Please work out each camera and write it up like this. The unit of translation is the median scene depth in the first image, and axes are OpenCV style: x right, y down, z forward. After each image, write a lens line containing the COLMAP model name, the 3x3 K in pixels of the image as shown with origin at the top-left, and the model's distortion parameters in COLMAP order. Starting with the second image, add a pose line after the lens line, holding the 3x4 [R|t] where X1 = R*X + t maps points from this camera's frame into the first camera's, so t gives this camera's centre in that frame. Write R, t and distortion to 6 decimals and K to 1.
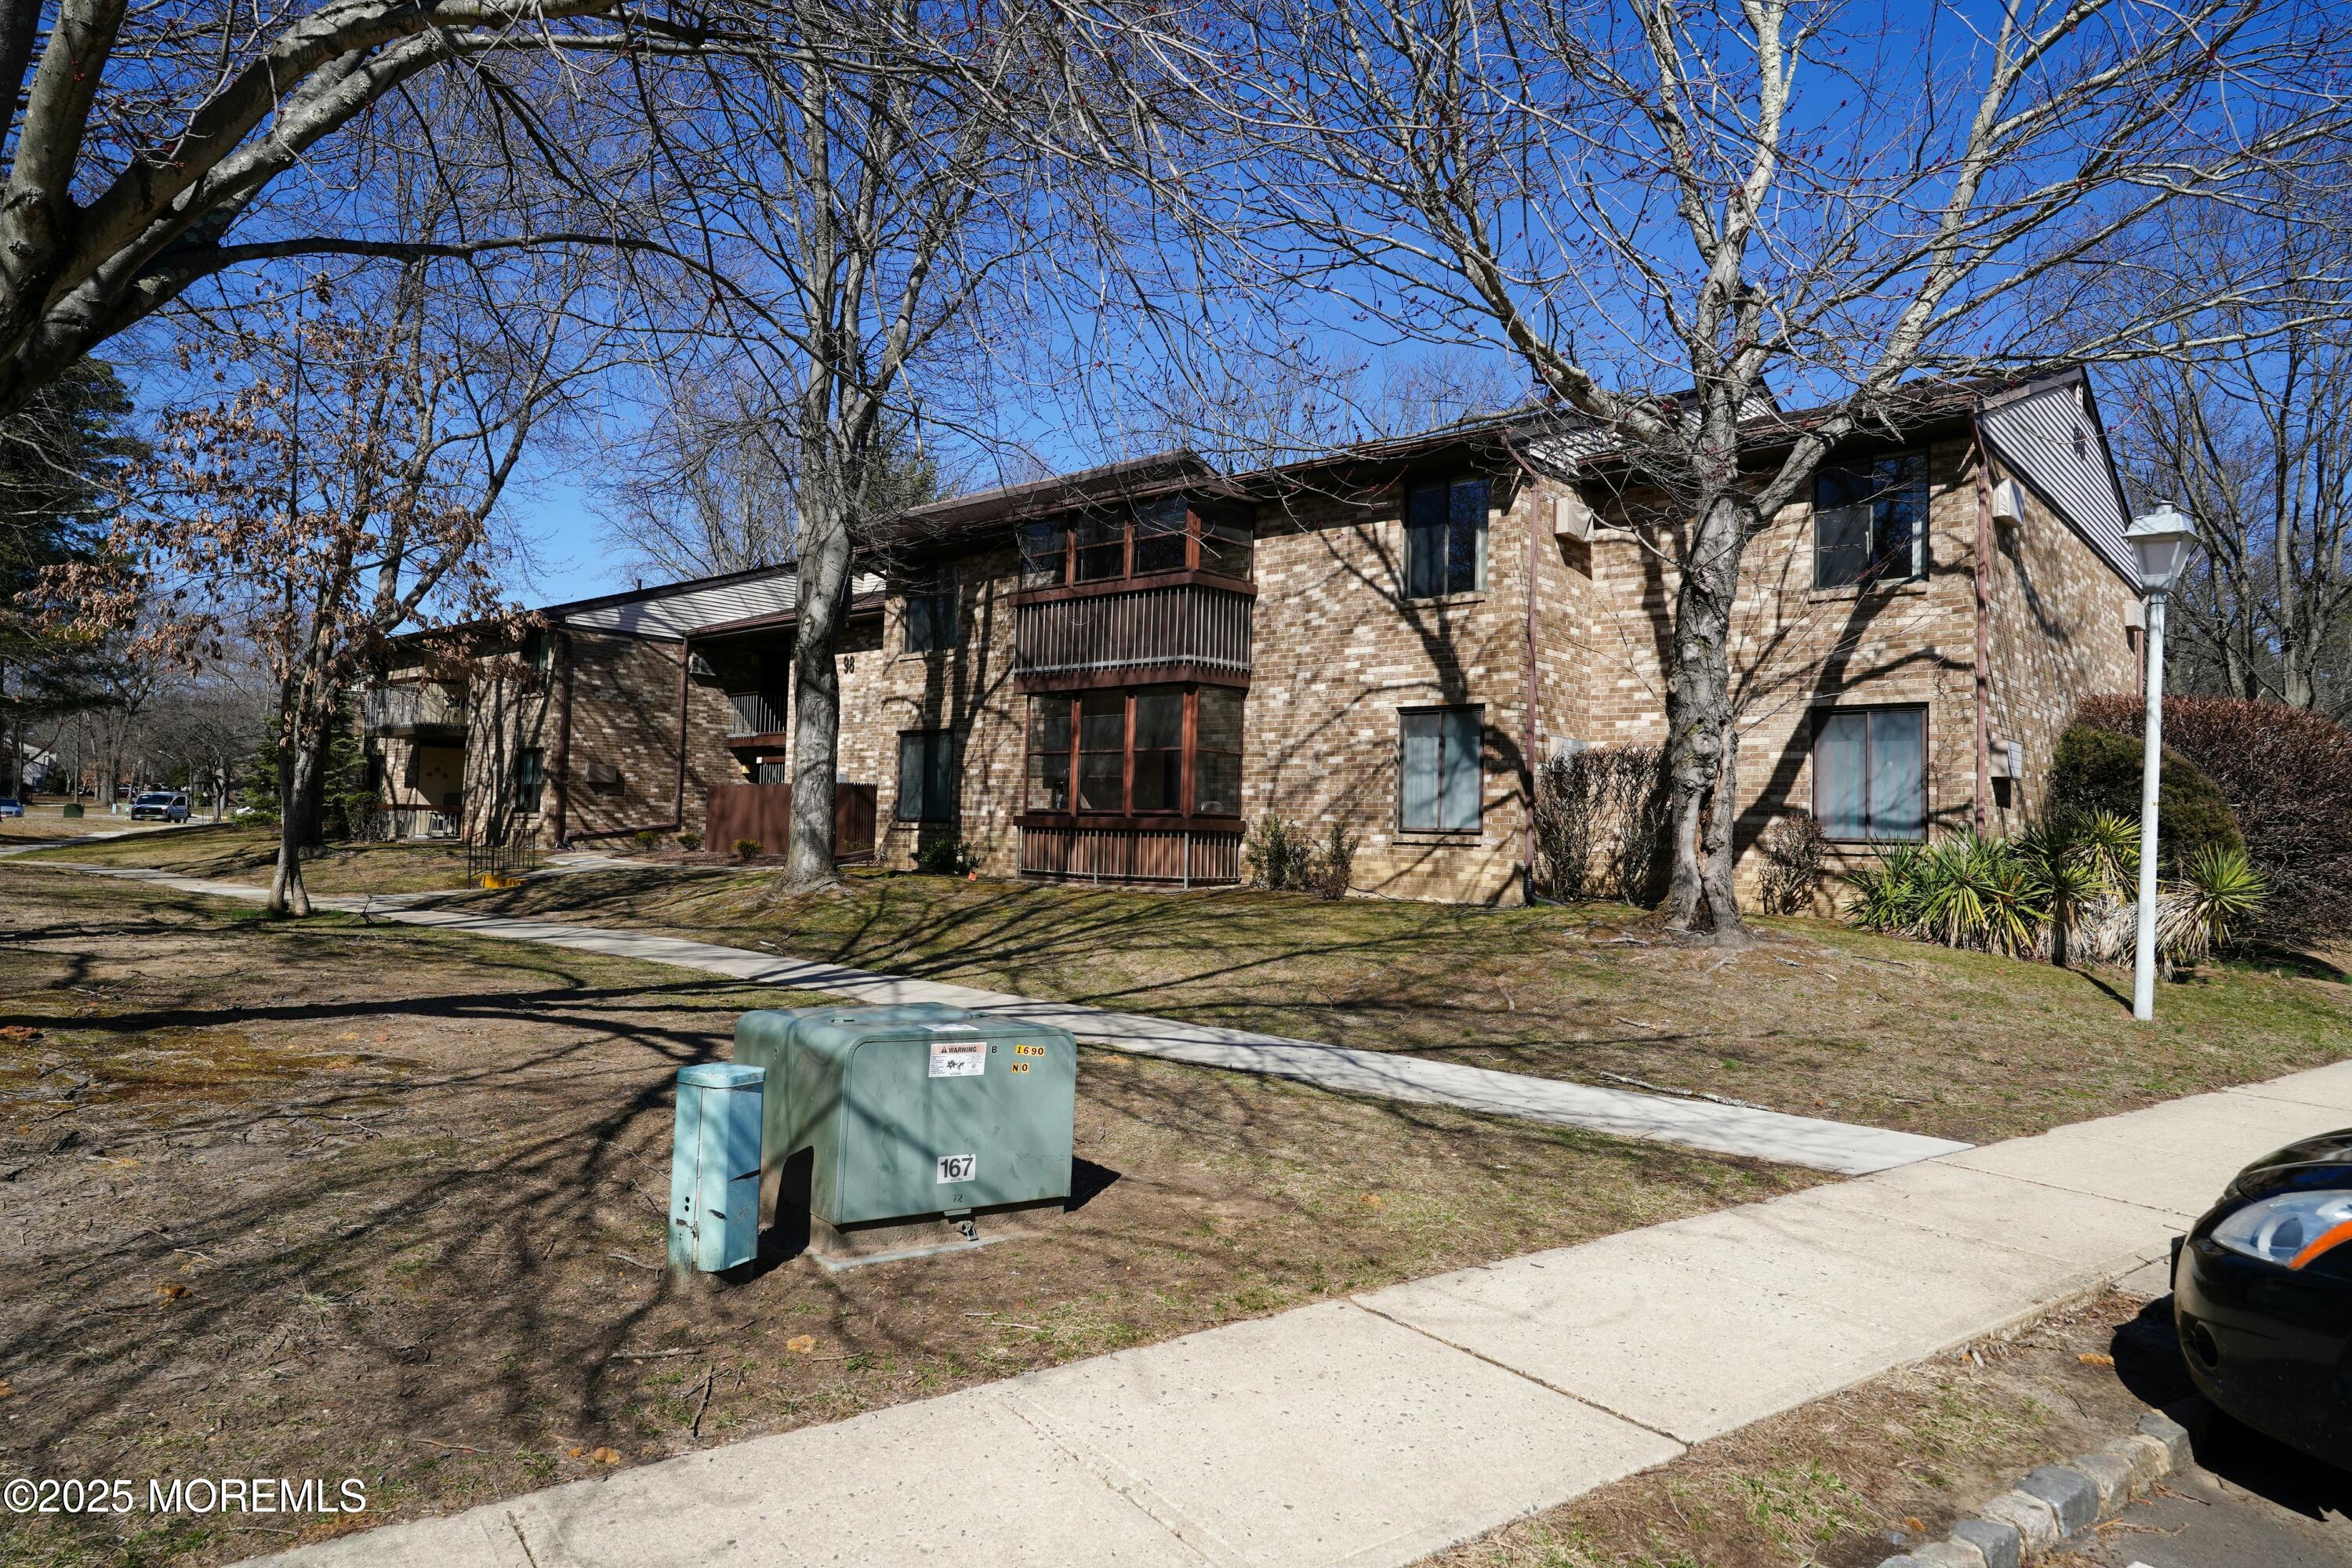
lens RADIAL K [[1483.8, 0, 1176.0], [0, 1483.8, 784.0], [0, 0, 1]] dist [0.019764, 0.000419]
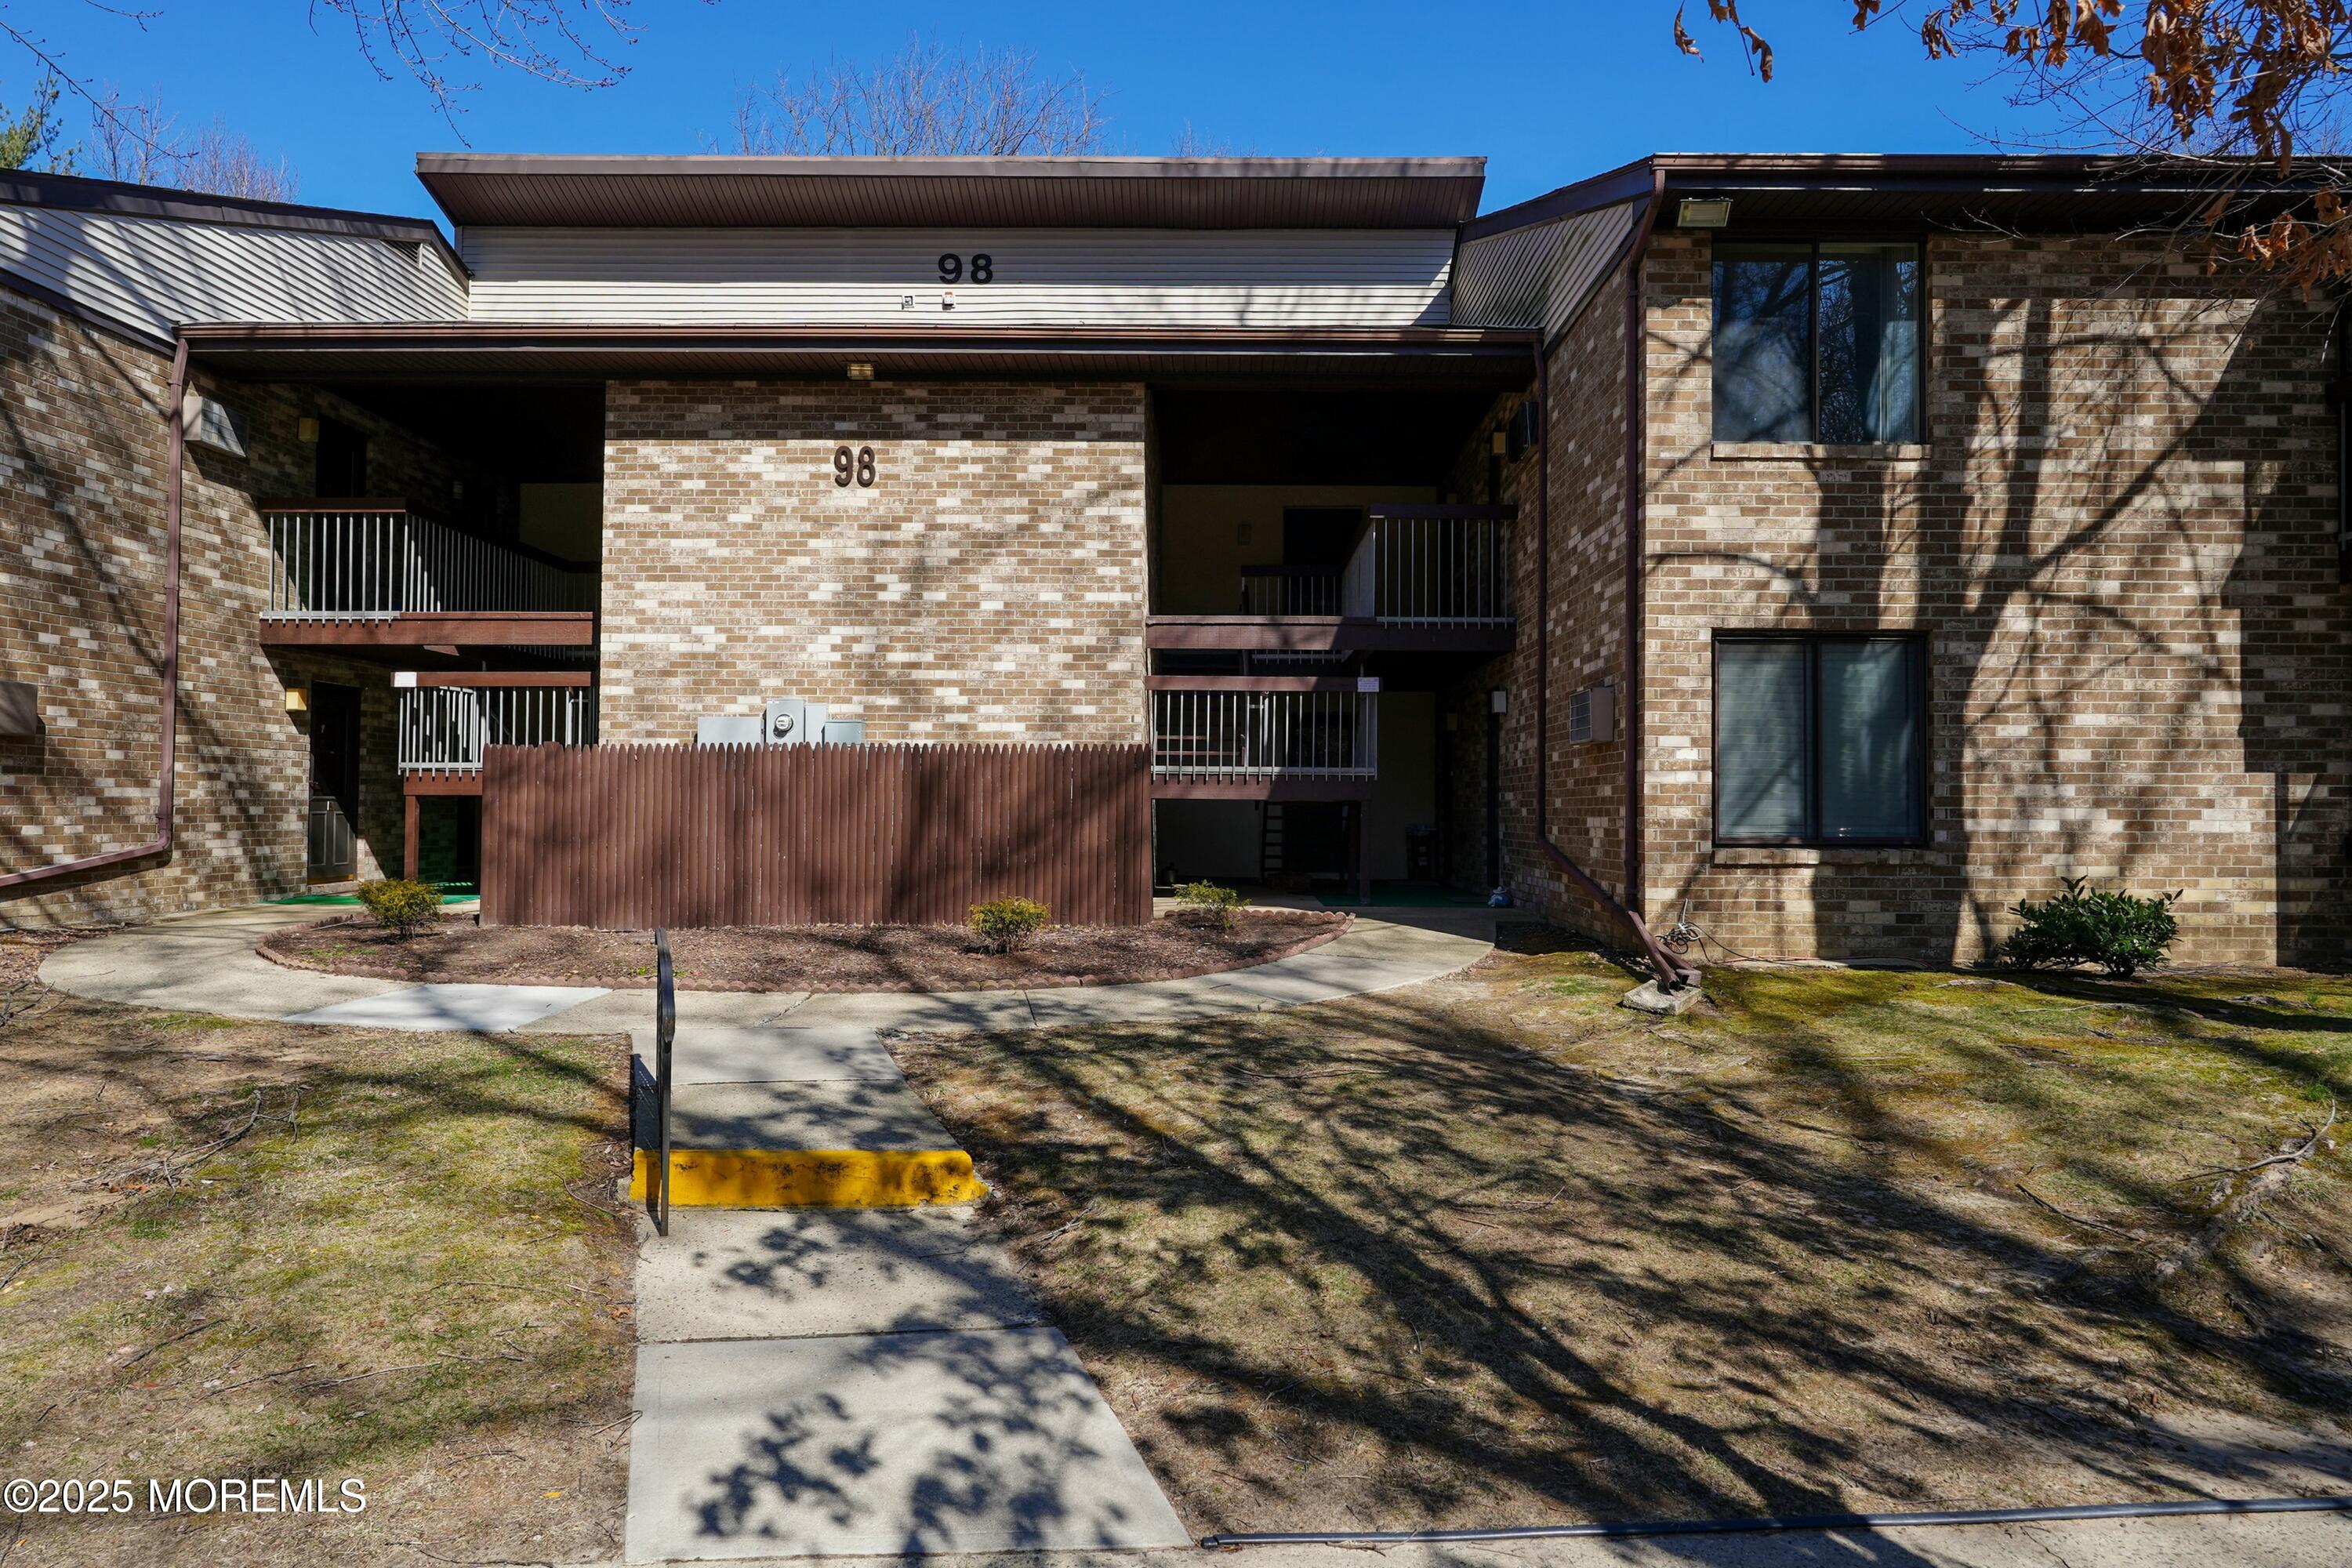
lens RADIAL K [[1483.8, 0, 1176.0], [0, 1483.8, 784.0], [0, 0, 1]] dist [0.019764, 0.000419]
pose [[0.729991, -0.018087, 0.683218, -0.428933], [-0.009482, 0.999286, 0.036586, -0.004697], [-0.683391, -0.033185, 0.729298, 0.587043]]
